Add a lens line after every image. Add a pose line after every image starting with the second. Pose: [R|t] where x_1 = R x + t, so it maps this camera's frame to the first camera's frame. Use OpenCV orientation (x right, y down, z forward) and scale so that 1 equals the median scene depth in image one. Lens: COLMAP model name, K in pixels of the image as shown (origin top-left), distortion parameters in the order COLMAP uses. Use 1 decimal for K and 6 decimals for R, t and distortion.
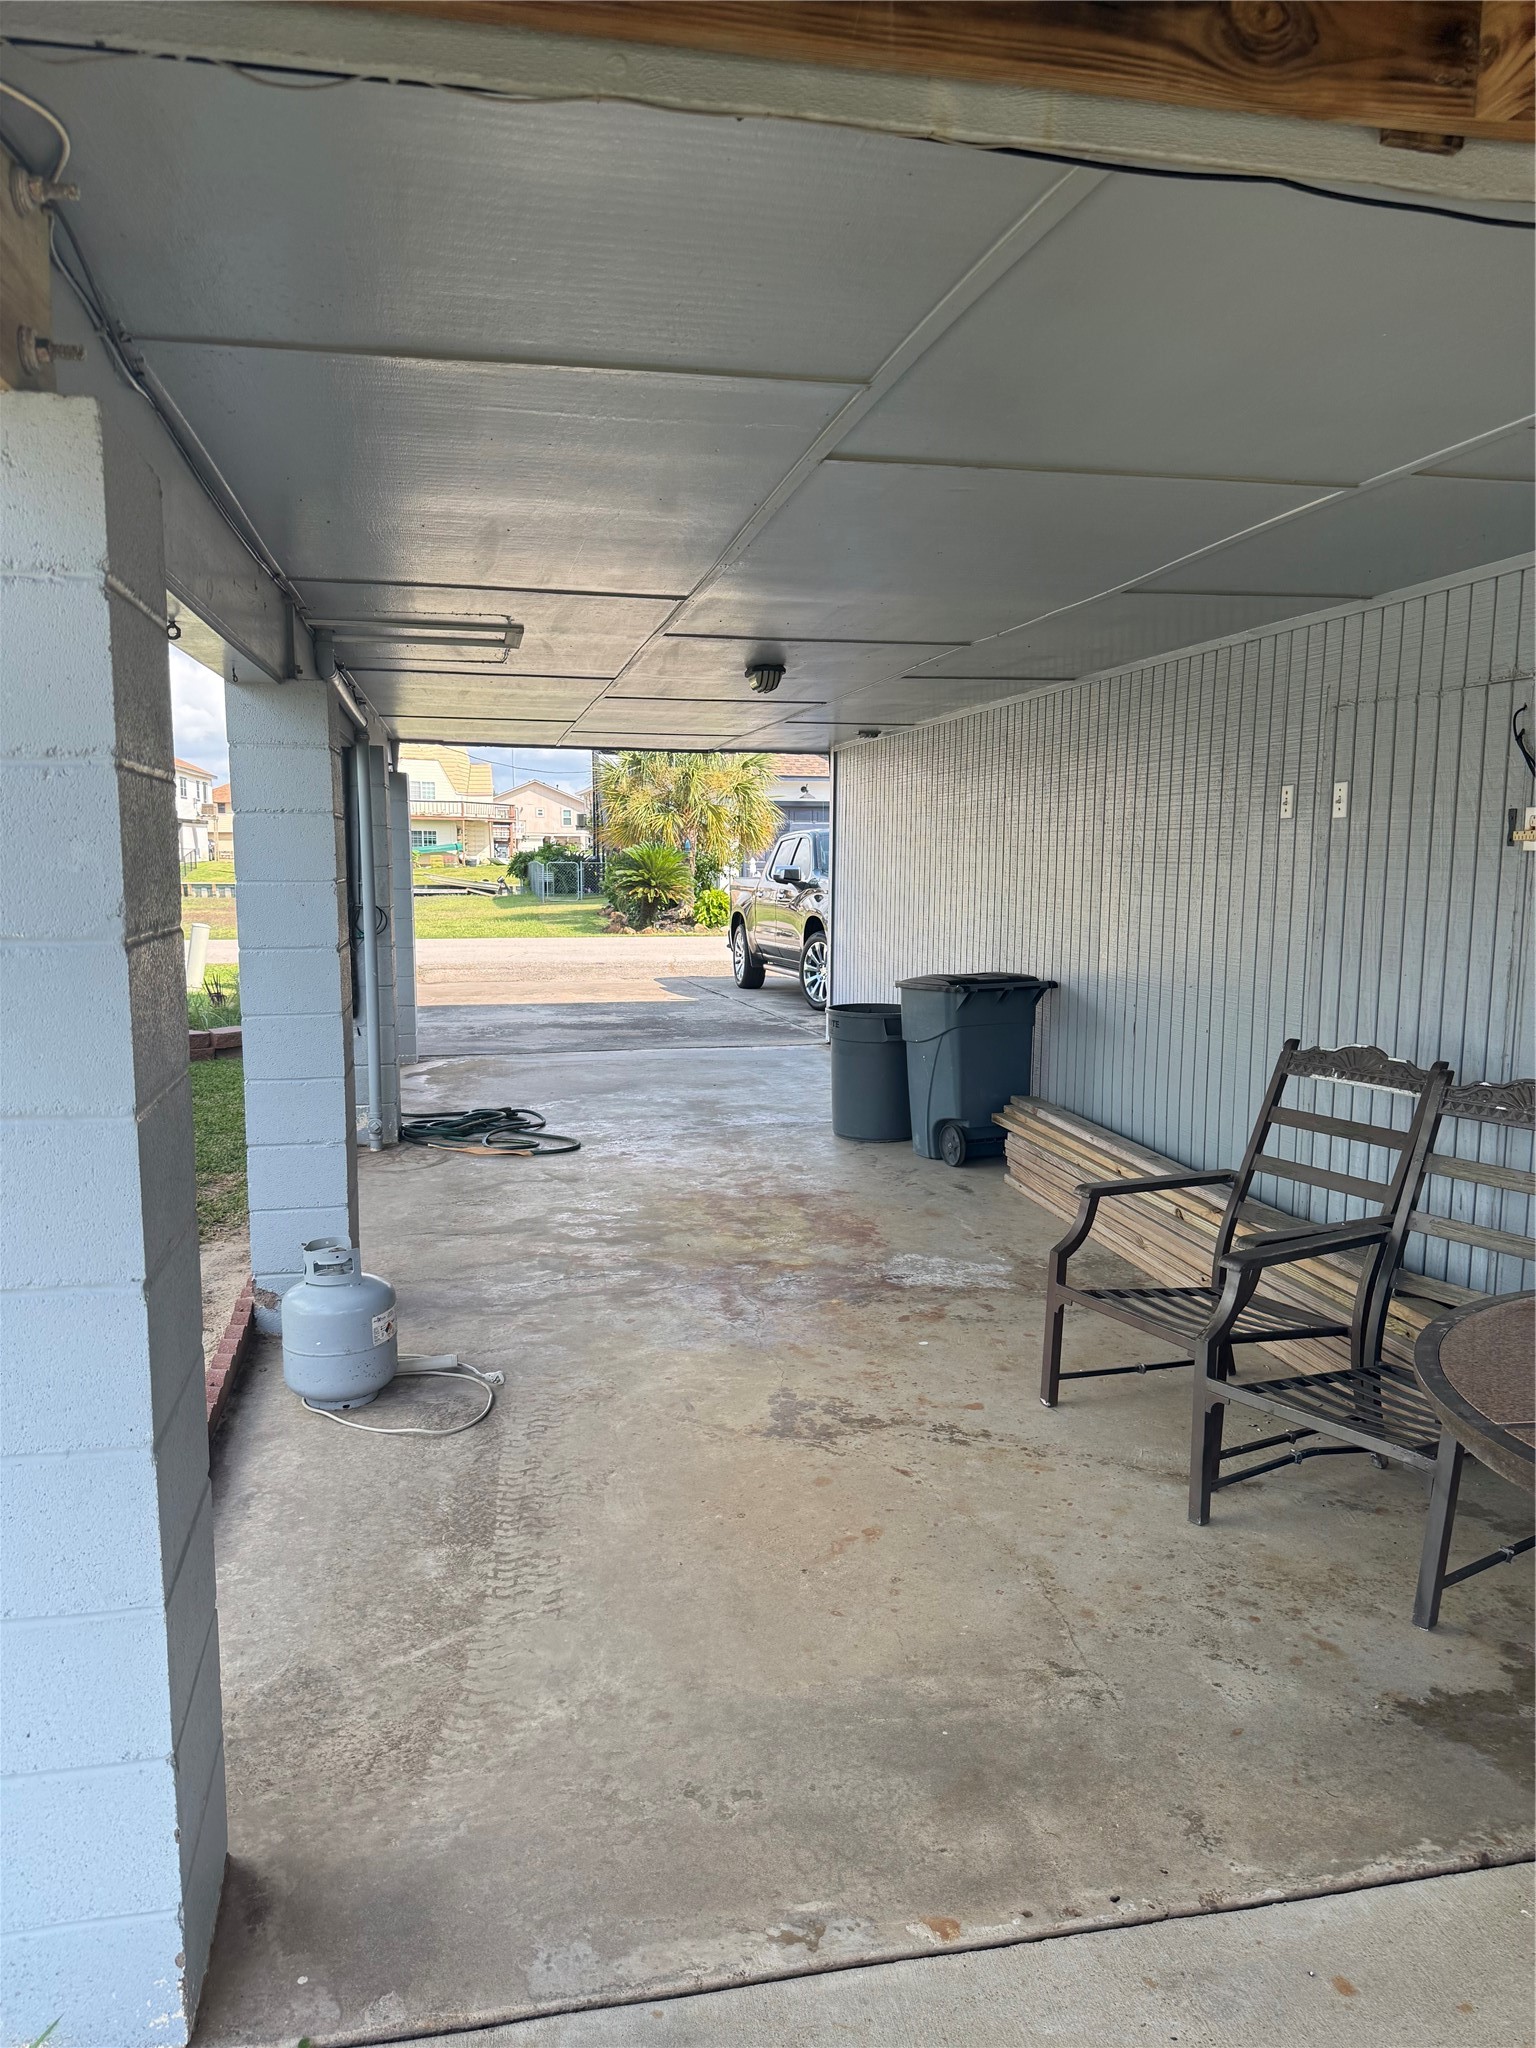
lens RADIAL K [[1440.3, 0, 768.0], [0, 1440.3, 1024.0], [0, 0, 1]] dist [0.007811, 0.000271]
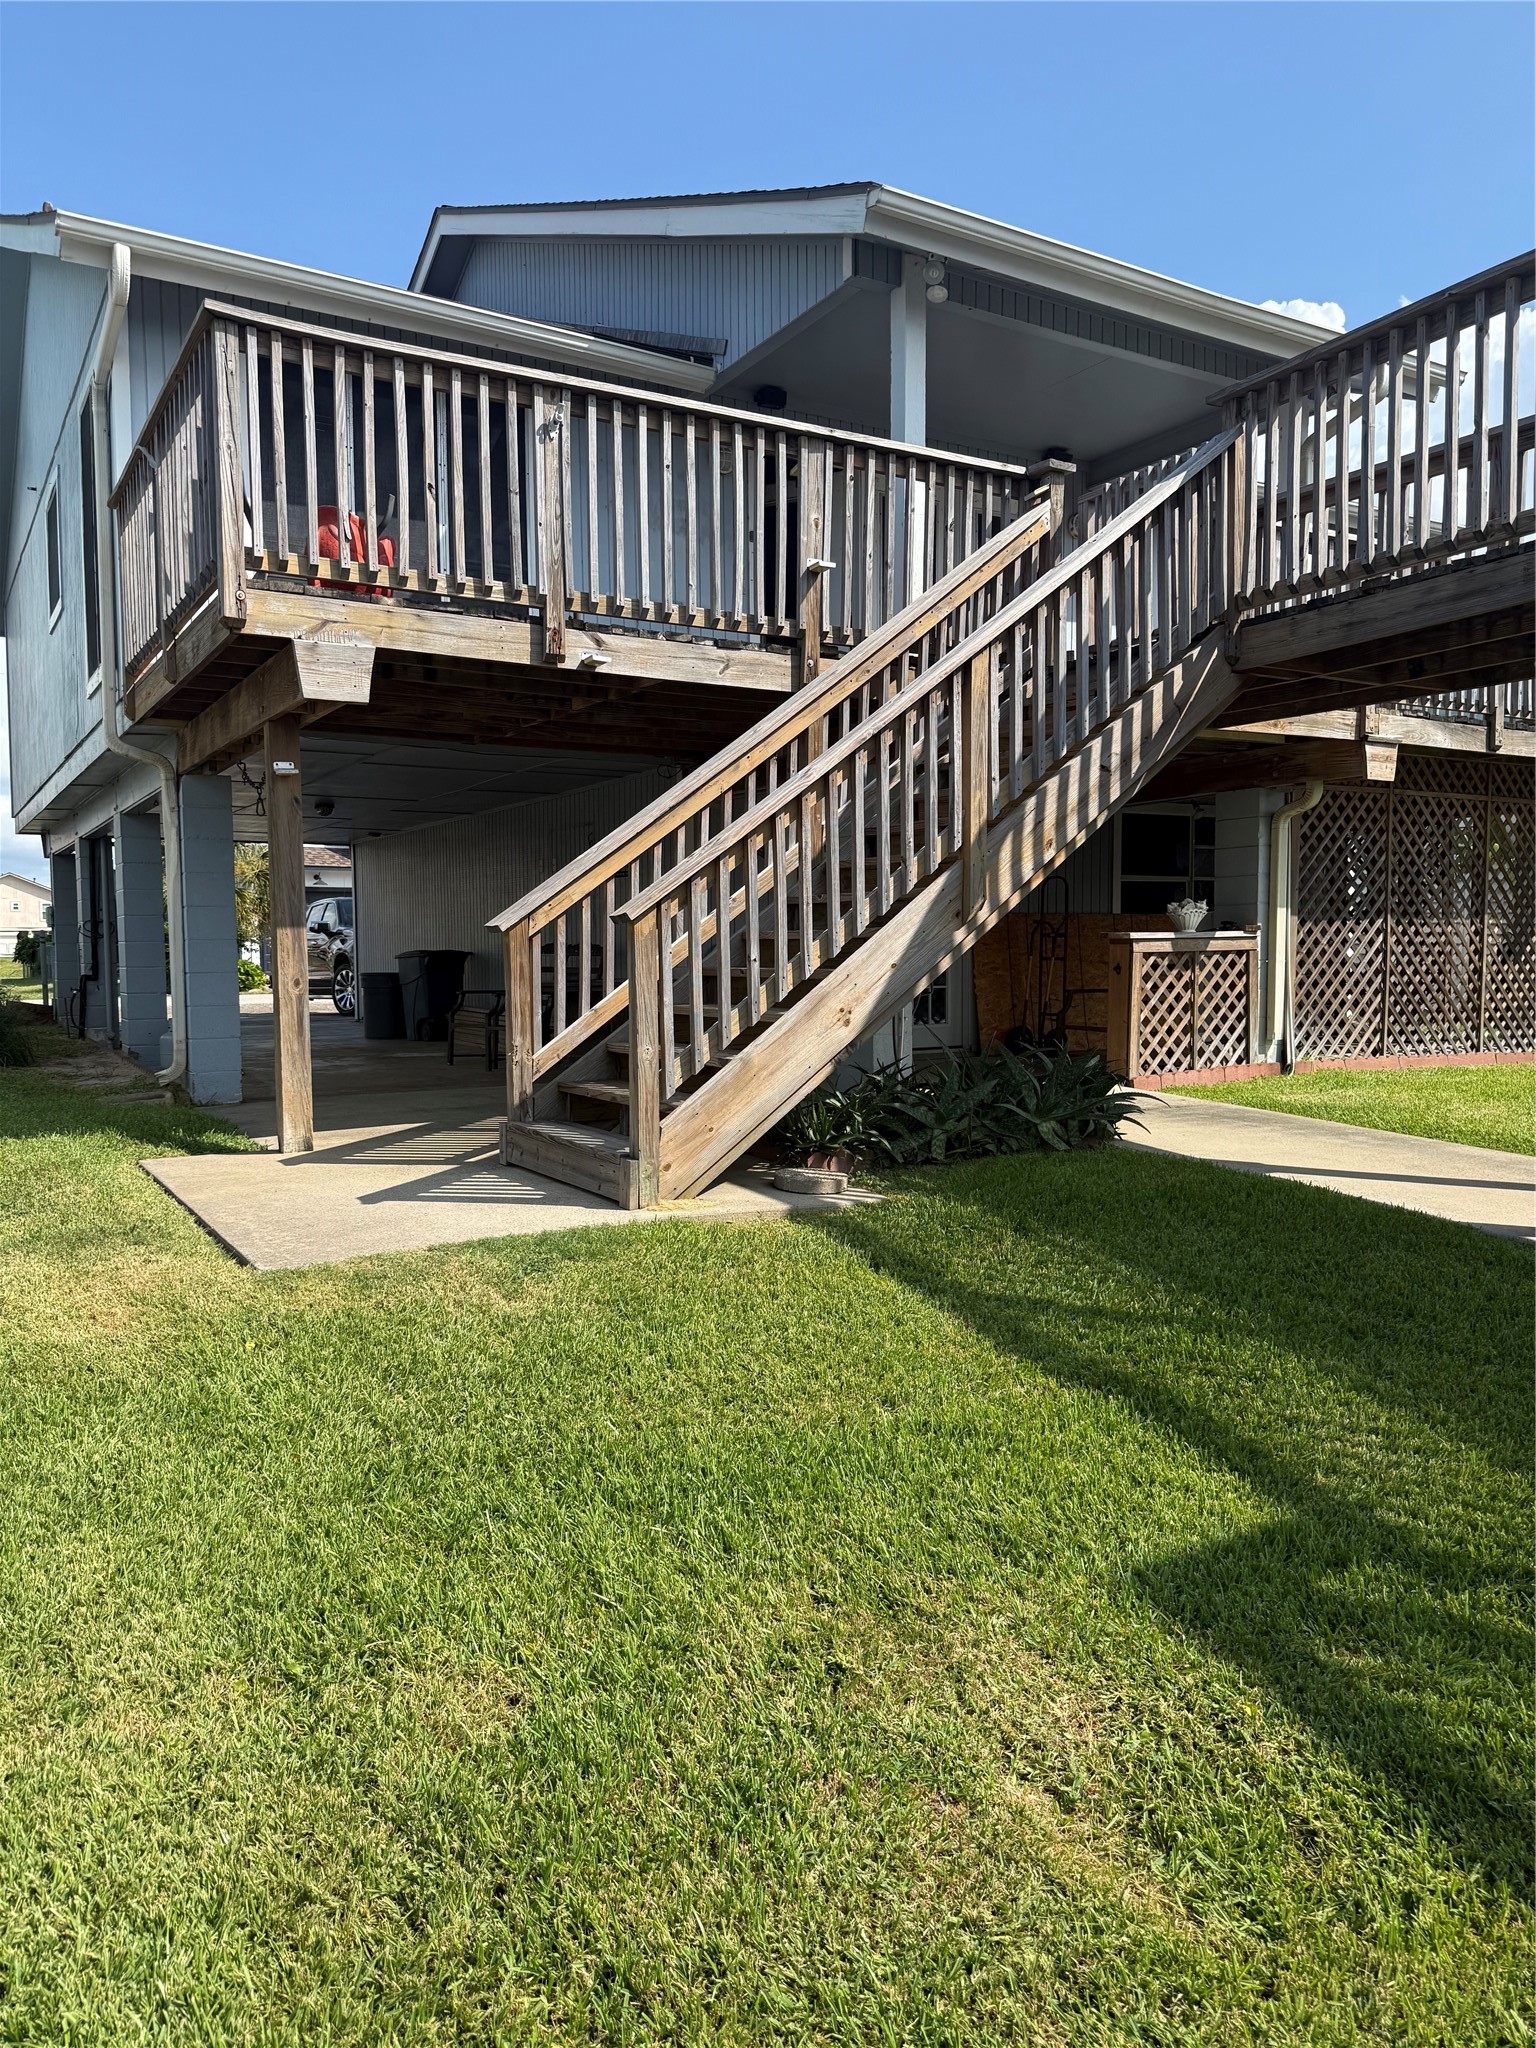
lens RADIAL K [[1440.3, 0, 768.0], [0, 1440.3, 1024.0], [0, 0, 1]] dist [0.007811, 0.000271]
pose [[0.943718, -0.036461, 0.328735, -0.049971], [0.057158, 0.996930, -0.053513, 0.118077], [-0.325775, 0.069291, 0.942905, -0.626780]]
